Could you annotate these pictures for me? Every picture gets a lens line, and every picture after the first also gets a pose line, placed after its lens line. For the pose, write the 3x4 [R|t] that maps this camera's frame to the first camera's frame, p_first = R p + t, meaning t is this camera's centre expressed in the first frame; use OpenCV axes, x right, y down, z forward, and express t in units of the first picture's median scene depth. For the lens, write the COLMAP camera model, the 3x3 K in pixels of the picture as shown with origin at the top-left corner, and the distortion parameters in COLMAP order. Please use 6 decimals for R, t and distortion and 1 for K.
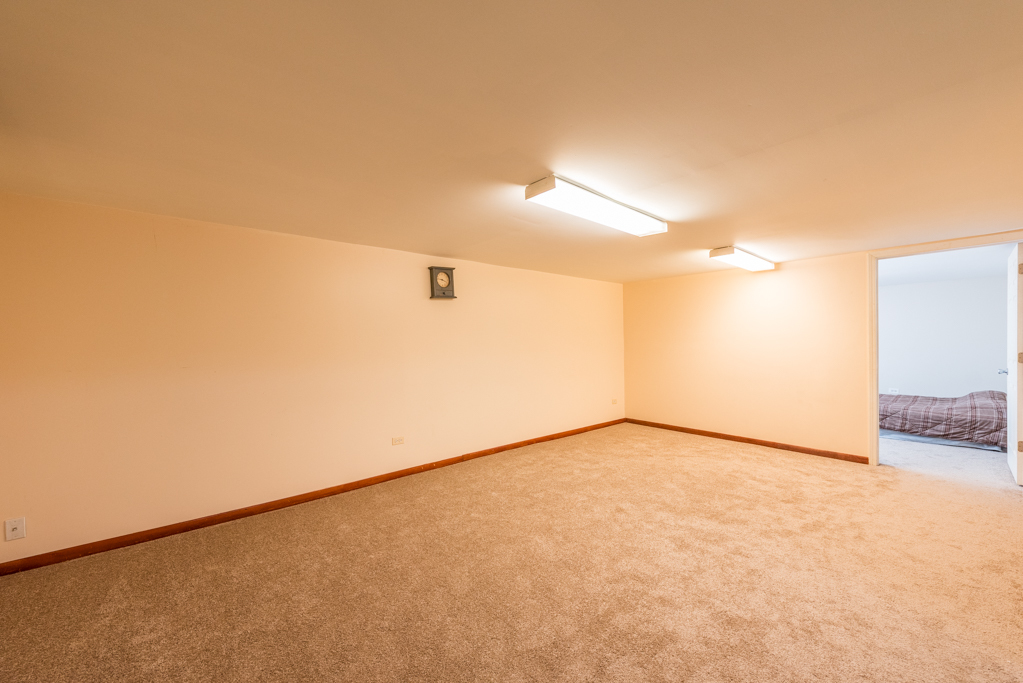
lens RADIAL K [[402.0, 0, 515.0], [0, 402.0, 340.9], [0, 0, 1]] dist [0.007971, 0.000432]
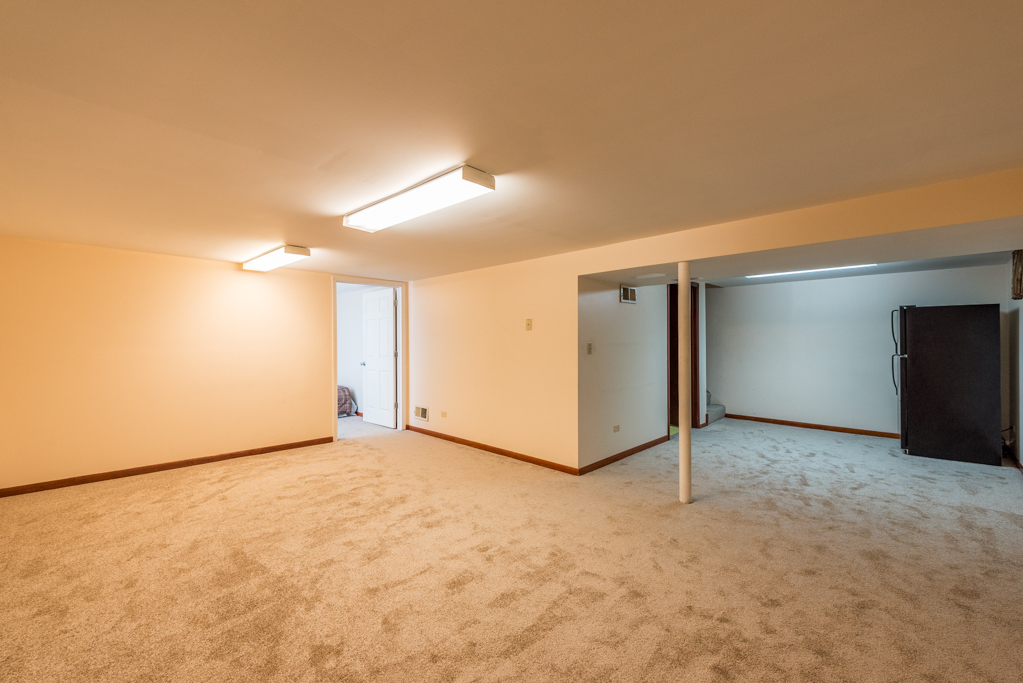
lens RADIAL K [[414.3, 0, 516.5], [0, 414.3, 343.0], [0, 0, 1]] dist [0.000637, -0.000256]
pose [[-0.077312, 0.004618, 0.996996, -0.519488], [0.001830, 0.999988, -0.004490, 0.002439], [-0.997005, 0.001477, -0.077320, 0.583016]]
